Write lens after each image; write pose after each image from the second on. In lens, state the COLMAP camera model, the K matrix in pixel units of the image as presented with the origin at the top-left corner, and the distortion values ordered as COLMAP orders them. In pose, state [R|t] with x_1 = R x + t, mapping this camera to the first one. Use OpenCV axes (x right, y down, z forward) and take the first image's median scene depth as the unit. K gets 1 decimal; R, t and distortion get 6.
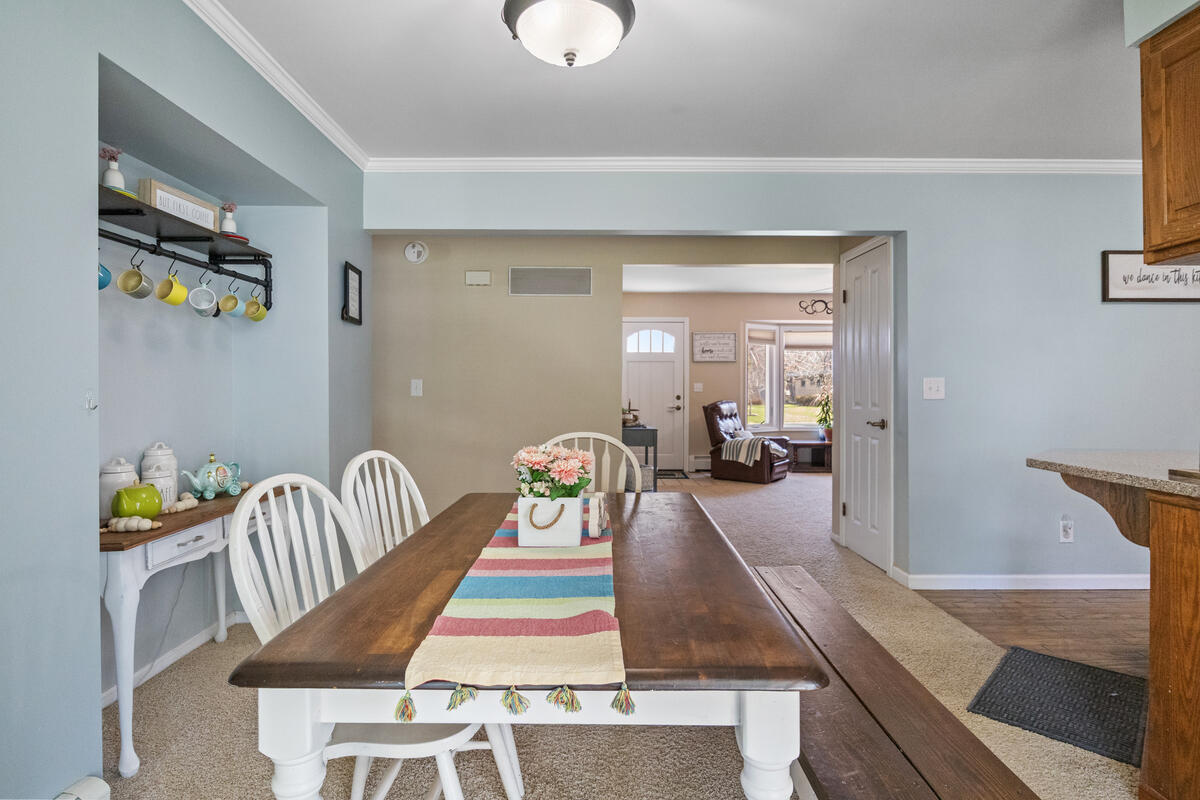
lens RADIAL K [[616.8, 0, 605.0], [0, 616.8, 388.6], [0, 0, 1]] dist [-0.005204, 0.000716]
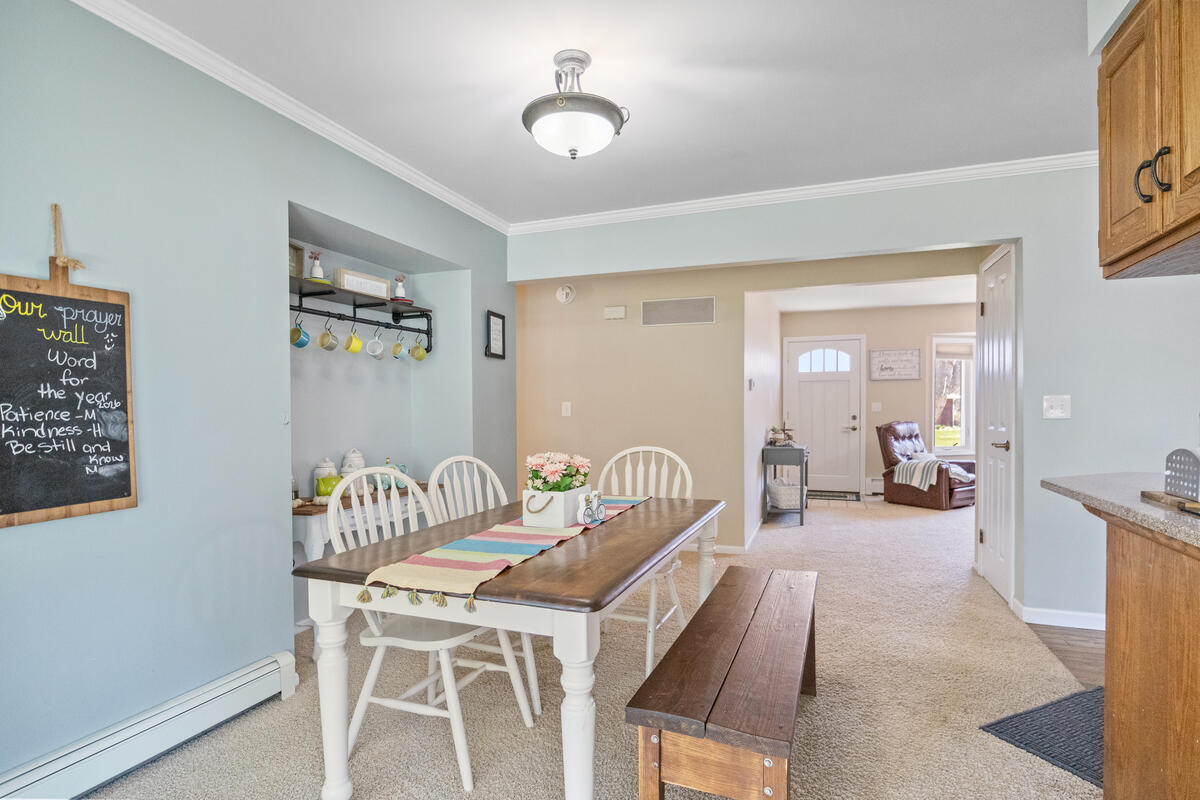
lens RADIAL K [[616.8, 0, 607.6], [0, 616.8, 417.5], [0, 0, 1]] dist [-0.005204, 0.000716]
pose [[0.933820, -0.000424, -0.357742, 0.241169], [0.005349, 0.999904, 0.012777, -0.000053], [0.357703, -0.013845, 0.933733, -0.094077]]
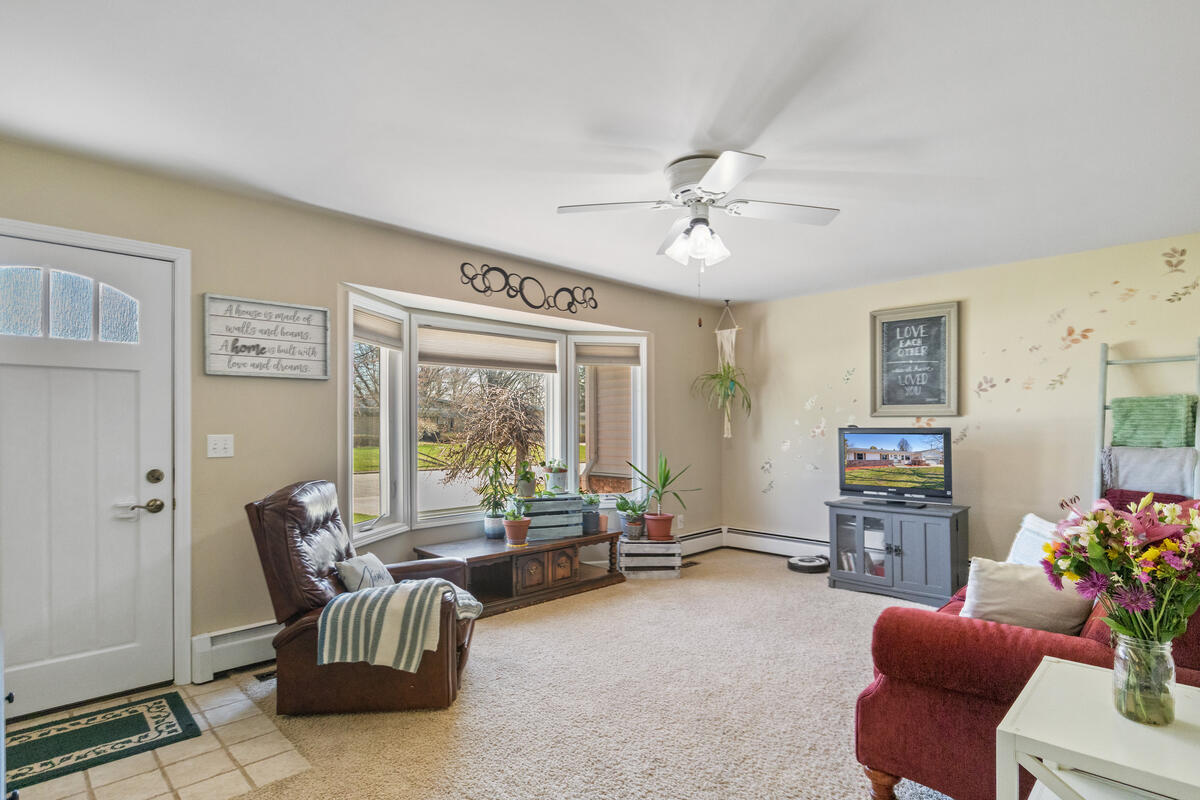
lens RADIAL K [[616.8, 0, 609.4], [0, 616.8, 424.7], [0, 0, 1]] dist [-0.005204, 0.000716]
pose [[0.712173, -0.000647, 0.702004, 0.136044], [-0.000298, 0.999999, 0.001223, -0.034555], [-0.702004, -0.001080, 0.712172, 1.336071]]
